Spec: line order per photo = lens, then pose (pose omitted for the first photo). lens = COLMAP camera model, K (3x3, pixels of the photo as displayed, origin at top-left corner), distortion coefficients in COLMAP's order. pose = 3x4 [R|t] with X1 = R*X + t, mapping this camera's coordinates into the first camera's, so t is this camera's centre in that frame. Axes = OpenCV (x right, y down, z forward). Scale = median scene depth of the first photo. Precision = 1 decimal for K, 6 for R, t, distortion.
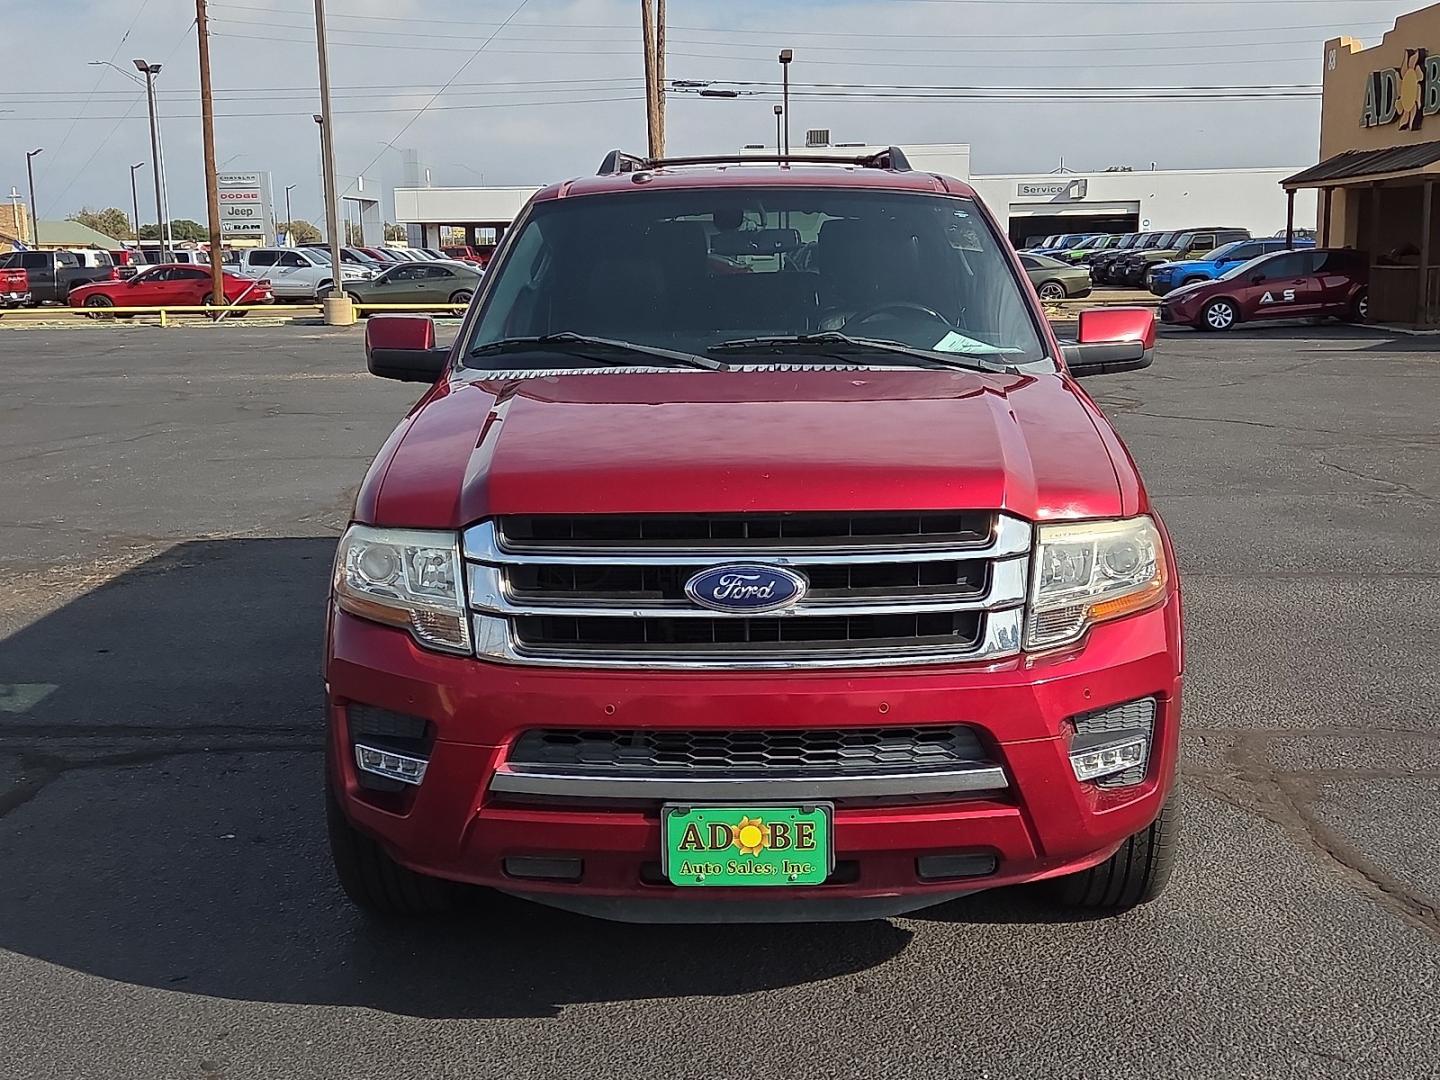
lens RADIAL K [[1716.8, 0, 708.0], [0, 1716.8, 538.5], [0, 0, 1]] dist [0.078393, -0.057691]
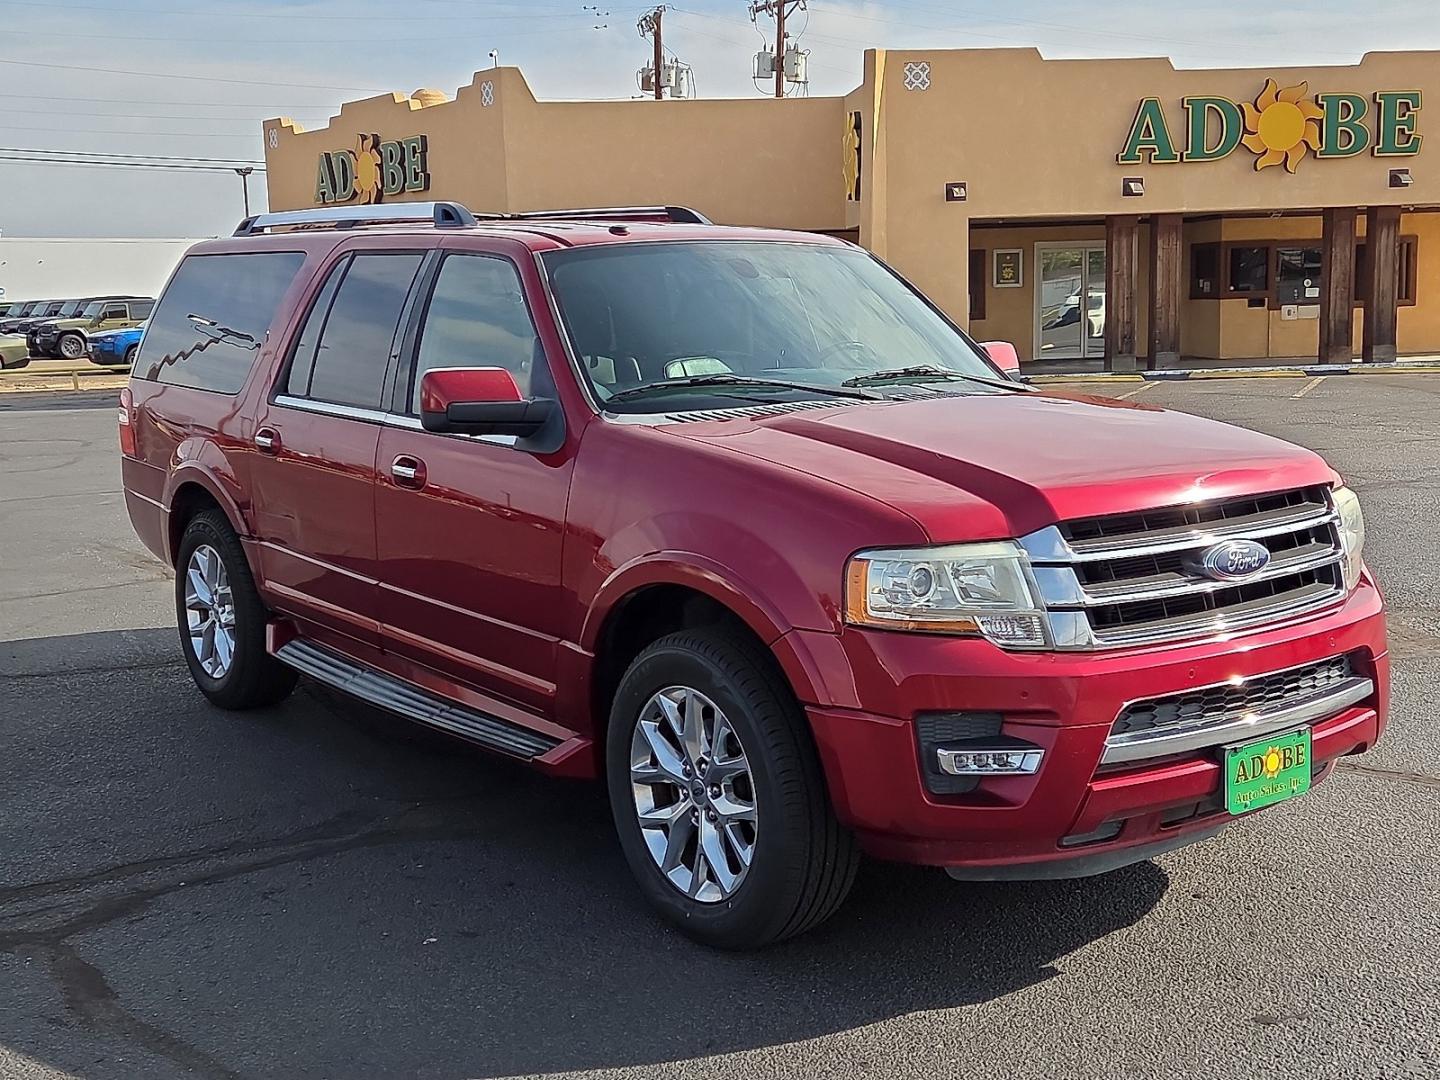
lens RADIAL K [[1716.8, 0, 708.0], [0, 1716.8, 538.5], [0, 0, 1]] dist [0.078393, -0.057691]
pose [[0.784835, -0.089620, 0.613190, -1.004861], [0.114217, 0.993455, -0.000992, -0.027072], [-0.609088, 0.070815, 0.789935, 0.264514]]
